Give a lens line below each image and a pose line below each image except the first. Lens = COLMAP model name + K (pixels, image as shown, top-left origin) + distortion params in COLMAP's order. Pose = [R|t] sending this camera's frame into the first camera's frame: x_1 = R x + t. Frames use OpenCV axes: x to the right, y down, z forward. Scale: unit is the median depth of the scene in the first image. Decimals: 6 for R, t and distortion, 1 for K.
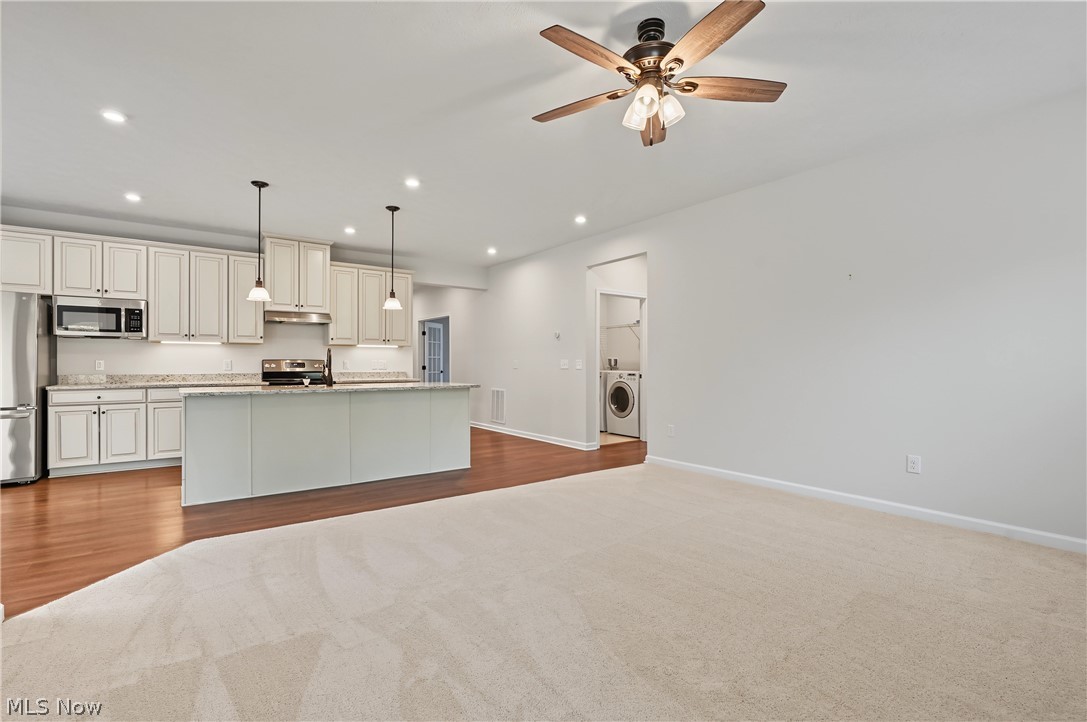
lens RADIAL K [[492.8, 0, 540.8], [0, 492.8, 364.2], [0, 0, 1]] dist [-0.007590, -0.000254]
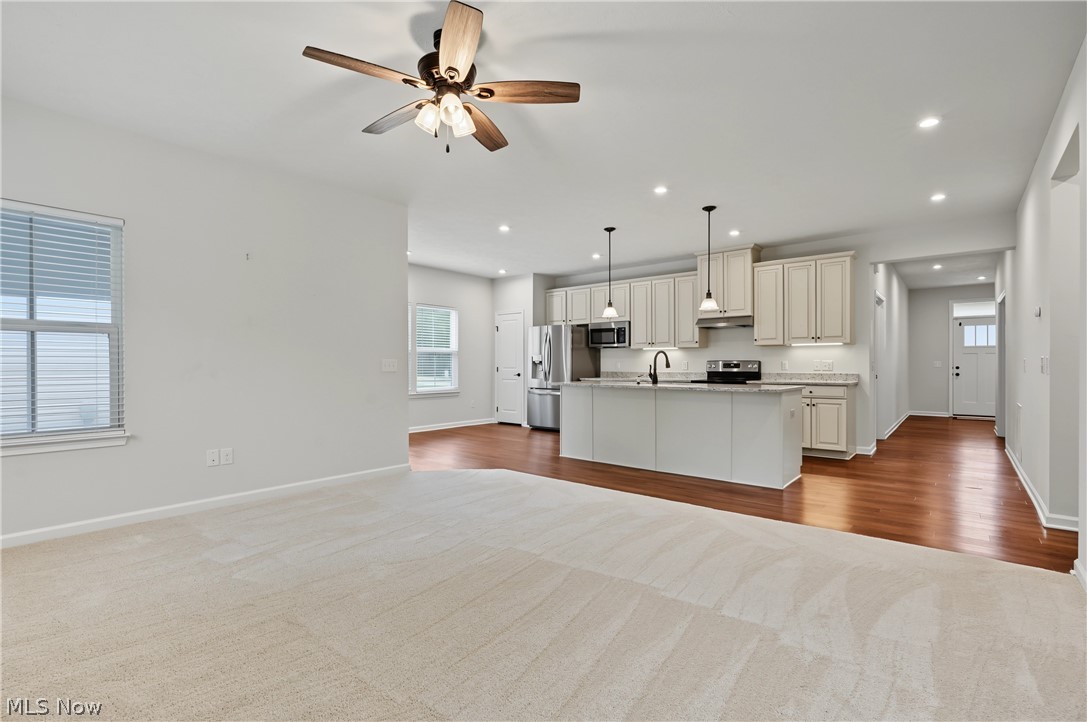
lens RADIAL K [[492.8, 0, 540.8], [0, 492.8, 364.2], [0, 0, 1]] dist [-0.007590, -0.000254]
pose [[0.250739, -0.001641, -0.968053, 0.456068], [0.002060, 0.999997, -0.001161, -0.000907], [0.968053, -0.001703, 0.250741, 0.330120]]
